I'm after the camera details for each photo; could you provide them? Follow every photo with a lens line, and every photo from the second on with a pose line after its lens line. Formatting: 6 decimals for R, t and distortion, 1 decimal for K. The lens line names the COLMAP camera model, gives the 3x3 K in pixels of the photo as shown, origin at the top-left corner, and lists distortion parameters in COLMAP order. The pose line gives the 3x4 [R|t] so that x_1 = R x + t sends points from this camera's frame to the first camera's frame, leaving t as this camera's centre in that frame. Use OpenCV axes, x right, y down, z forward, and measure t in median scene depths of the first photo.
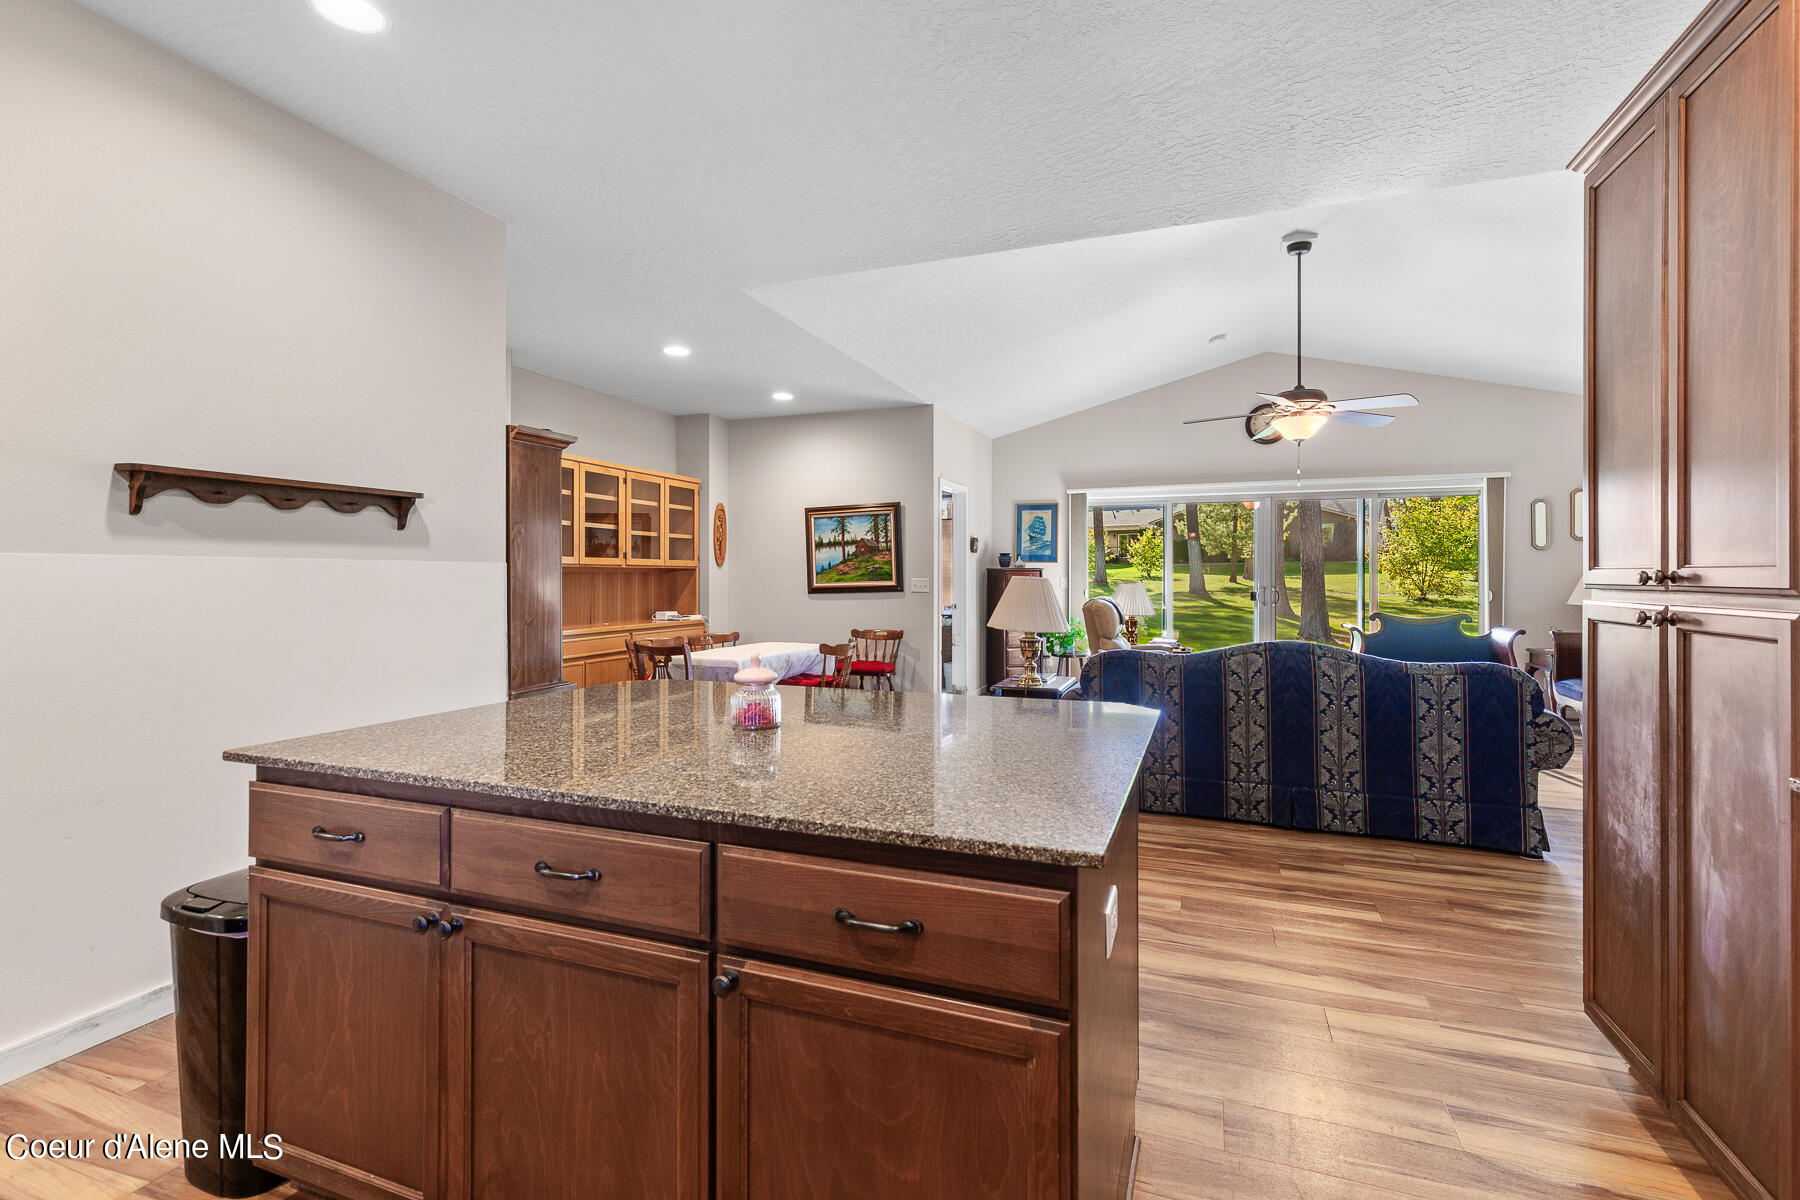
lens RADIAL K [[819.3, 0, 885.8], [0, 819.3, 578.2], [0, 0, 1]] dist [0.005030, 0.000203]
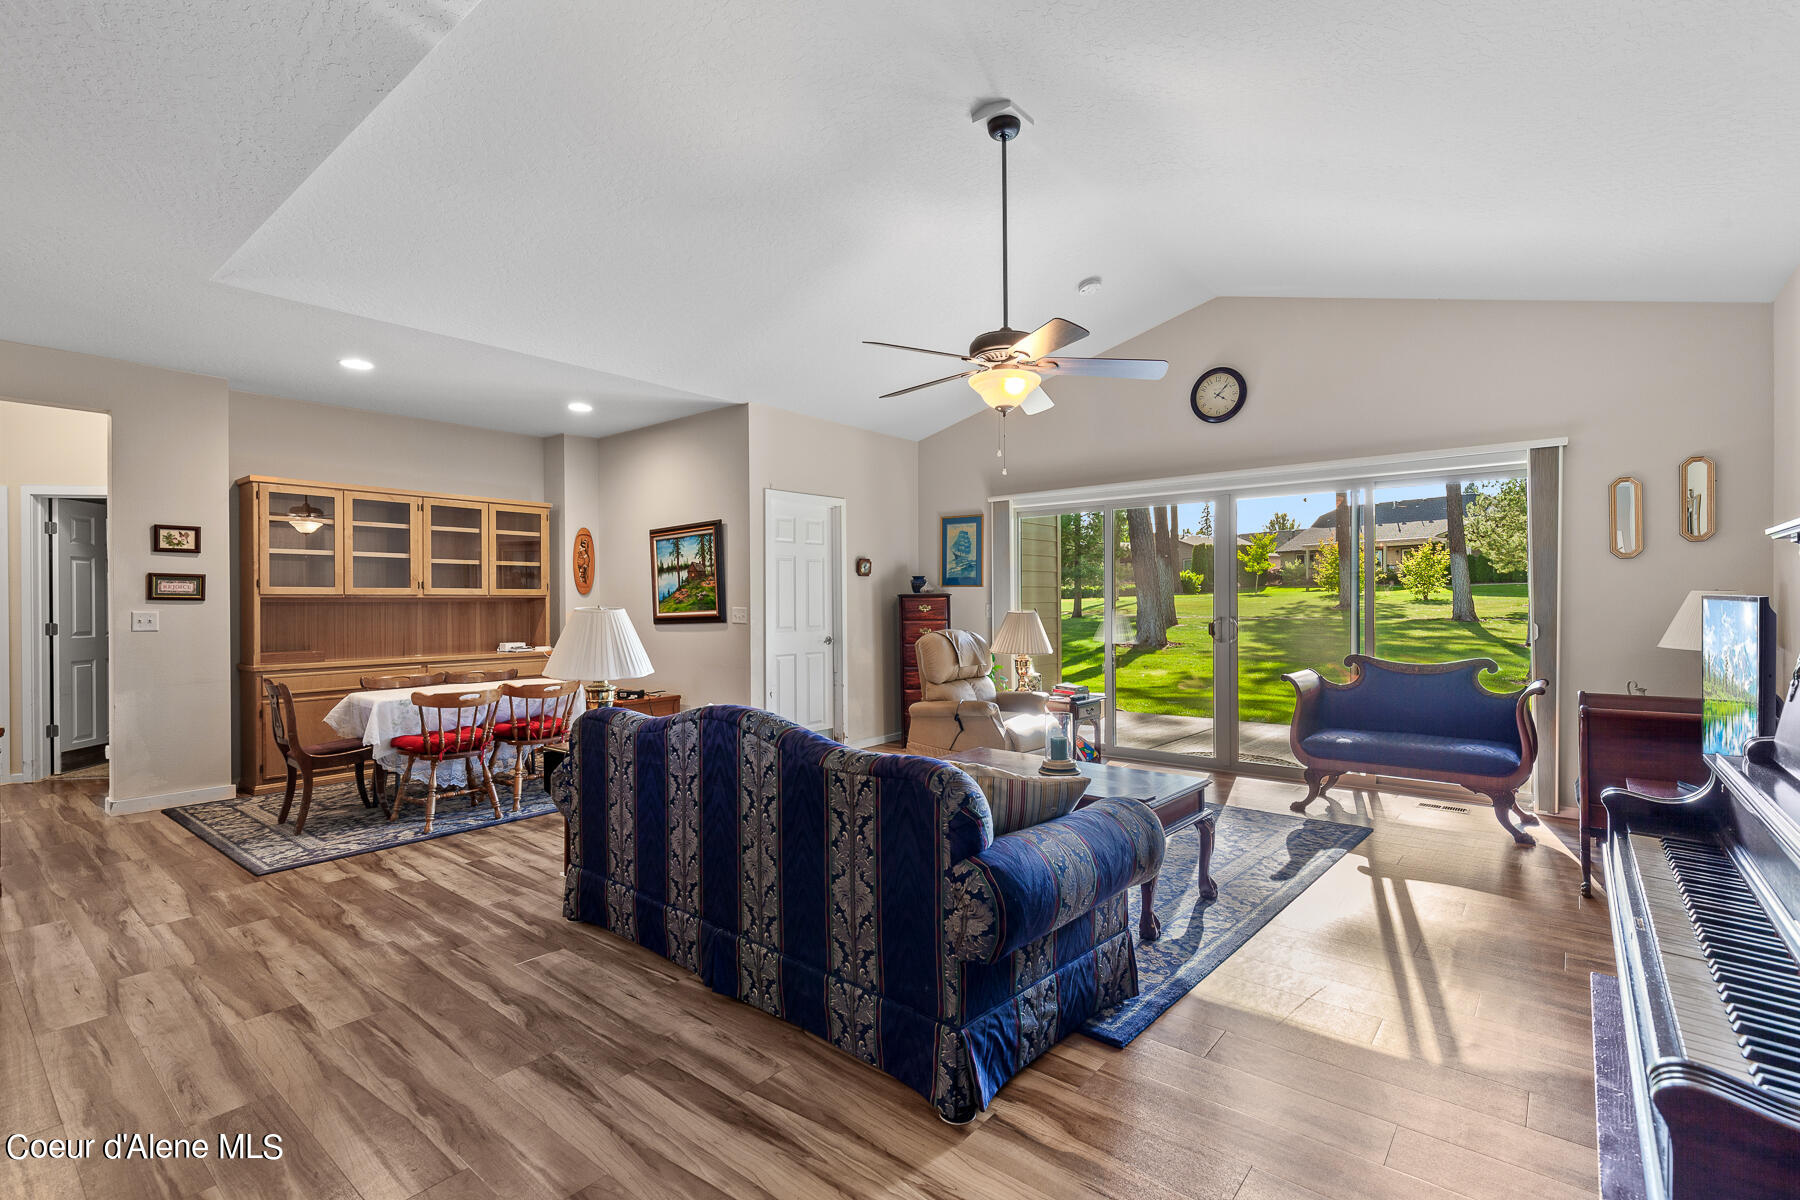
lens RADIAL K [[819.3, 0, 893.5], [0, 819.3, 604.0], [0, 0, 1]] dist [0.005030, 0.000203]
pose [[0.950706, -0.004640, -0.310060, 0.454820], [0.005014, 0.999987, 0.000408, -0.002744], [0.310054, -0.001942, 0.950717, 0.228146]]
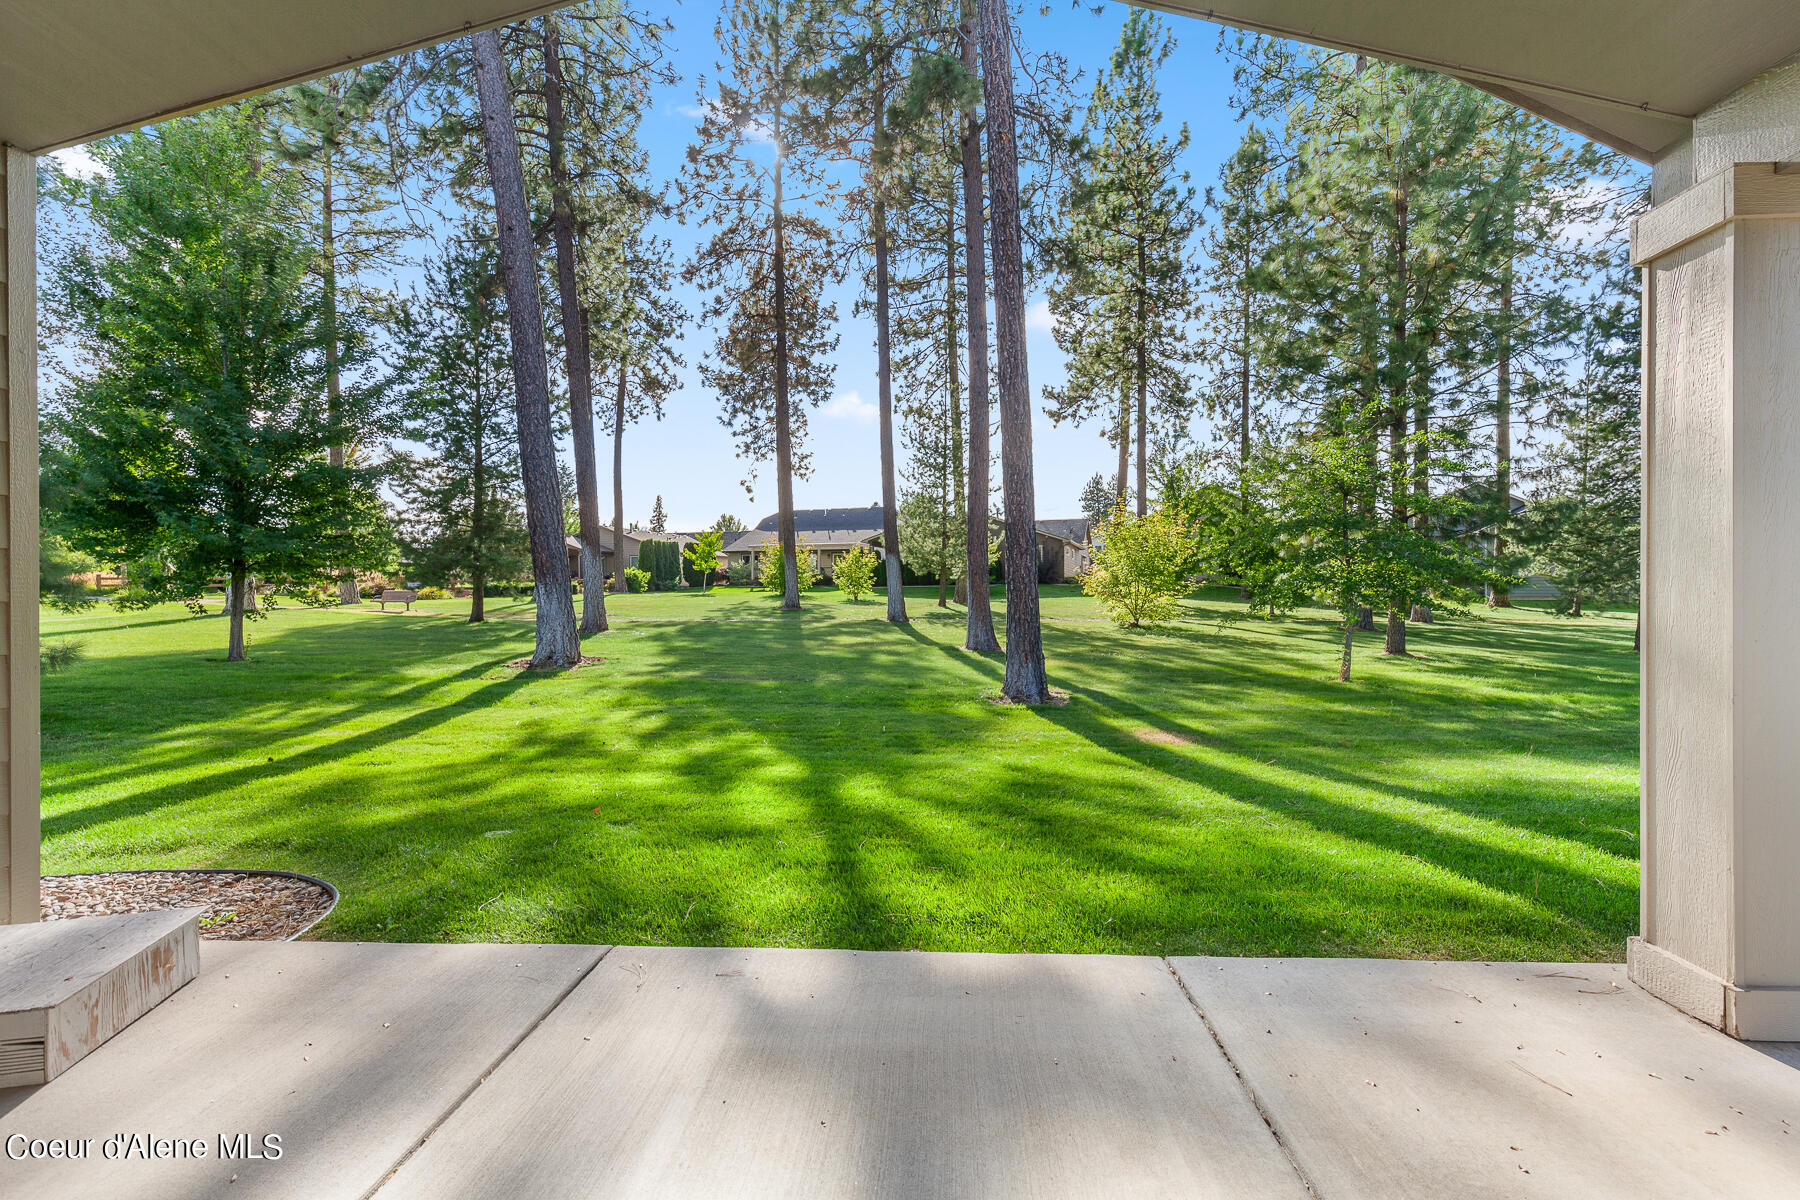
lens RADIAL K [[819.3, 0, 912.5], [0, 819.3, 597.0], [0, 0, 1]] dist [0.005030, 0.000203]
pose [[0.940082, -0.001754, 0.340943, 0.561353], [0.003761, 0.999979, -0.005226, -0.005477], [-0.340927, 0.006195, 0.940069, 1.082935]]
